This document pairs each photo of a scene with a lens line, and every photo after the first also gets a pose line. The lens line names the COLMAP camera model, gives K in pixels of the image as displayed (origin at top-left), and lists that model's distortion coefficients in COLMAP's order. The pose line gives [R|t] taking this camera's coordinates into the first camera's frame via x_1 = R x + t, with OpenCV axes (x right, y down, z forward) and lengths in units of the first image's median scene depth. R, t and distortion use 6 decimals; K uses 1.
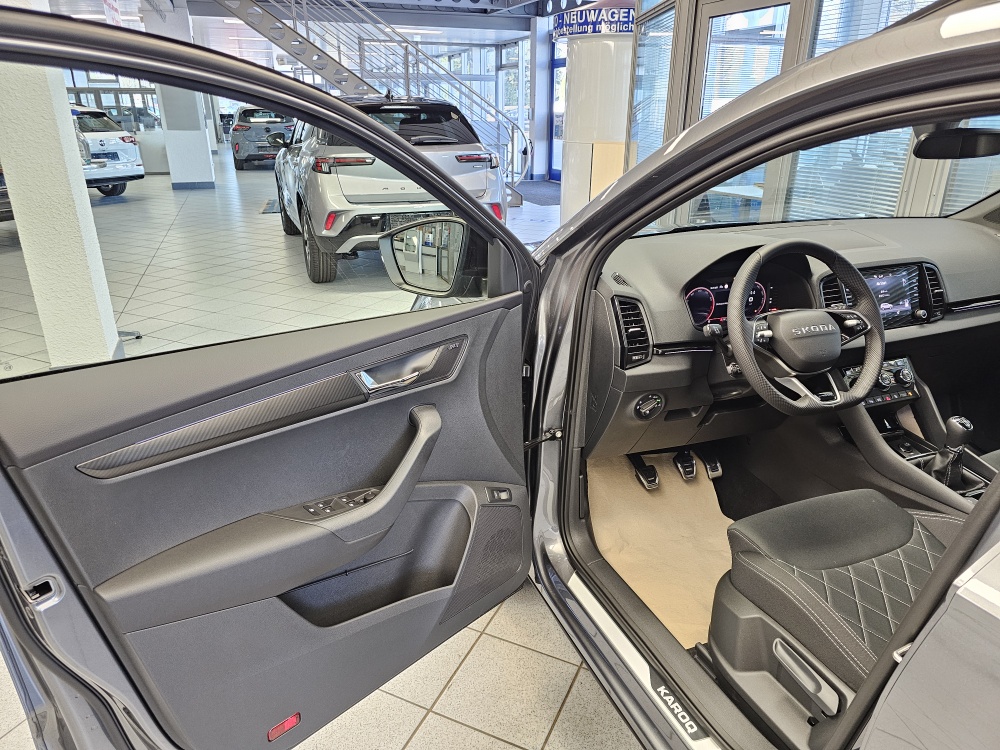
lens RADIAL K [[650.2, 0, 515.3], [0, 650.2, 374.9], [0, 0, 1]] dist [0.006461, 0.000538]
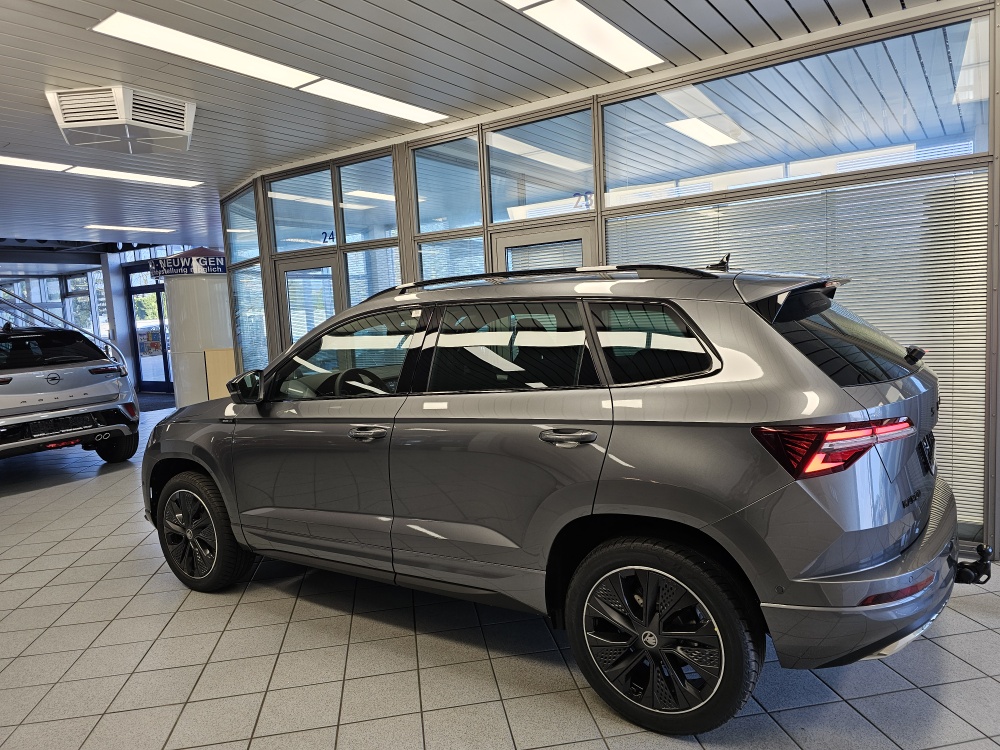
lens RADIAL K [[650.2, 0, 515.3], [0, 650.2, 374.9], [0, 0, 1]] dist [0.006461, 0.000538]
pose [[0.809982, -0.108711, 0.576291, -0.066589], [0.274006, 0.938968, -0.207991, 0.064646], [-0.518508, 0.326377, 0.790334, -0.167126]]
